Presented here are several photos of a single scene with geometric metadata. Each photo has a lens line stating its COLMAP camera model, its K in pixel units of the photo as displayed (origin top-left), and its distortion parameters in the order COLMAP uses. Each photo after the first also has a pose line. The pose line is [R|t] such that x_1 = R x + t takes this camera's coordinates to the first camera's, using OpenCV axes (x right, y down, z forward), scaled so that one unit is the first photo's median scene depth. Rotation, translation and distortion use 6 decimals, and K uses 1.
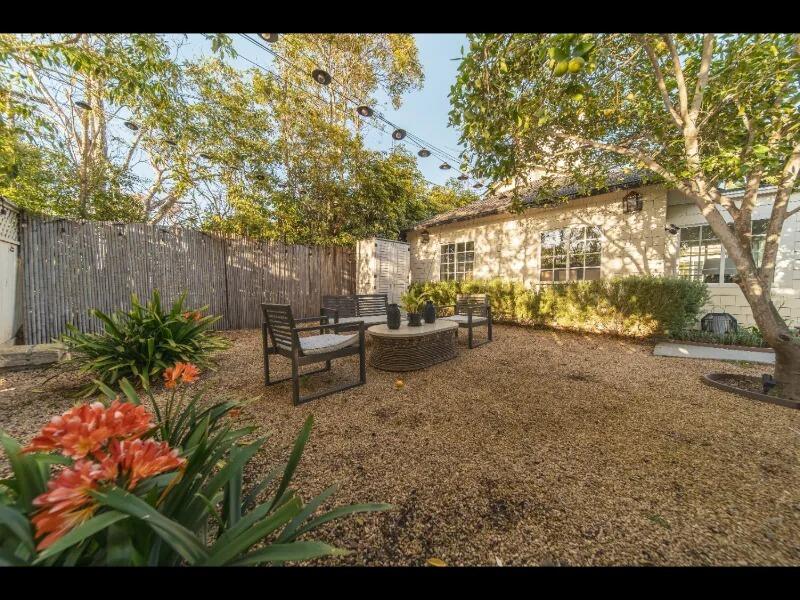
lens RADIAL K [[280.0, 0, 398.7], [0, 280.0, 296.8], [0, 0, 1]] dist [-0.001241, -0.000073]
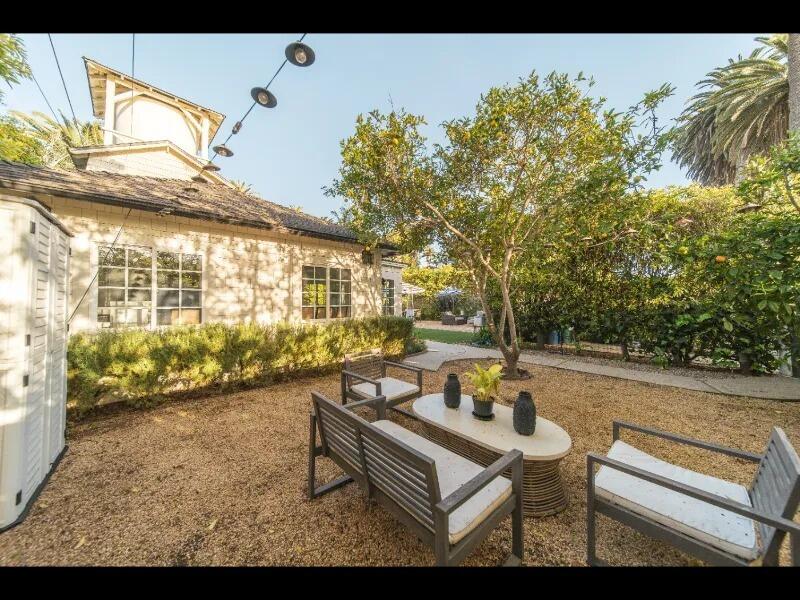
lens RADIAL K [[280.0, 0, 398.7], [0, 280.0, 296.8], [0, 0, 1]] dist [-0.001241, -0.000073]
pose [[0.076558, 0.042841, 0.996144, -0.371525], [0.037330, 0.998253, -0.045801, -0.059157], [-0.996366, 0.040693, 0.074825, 0.596907]]
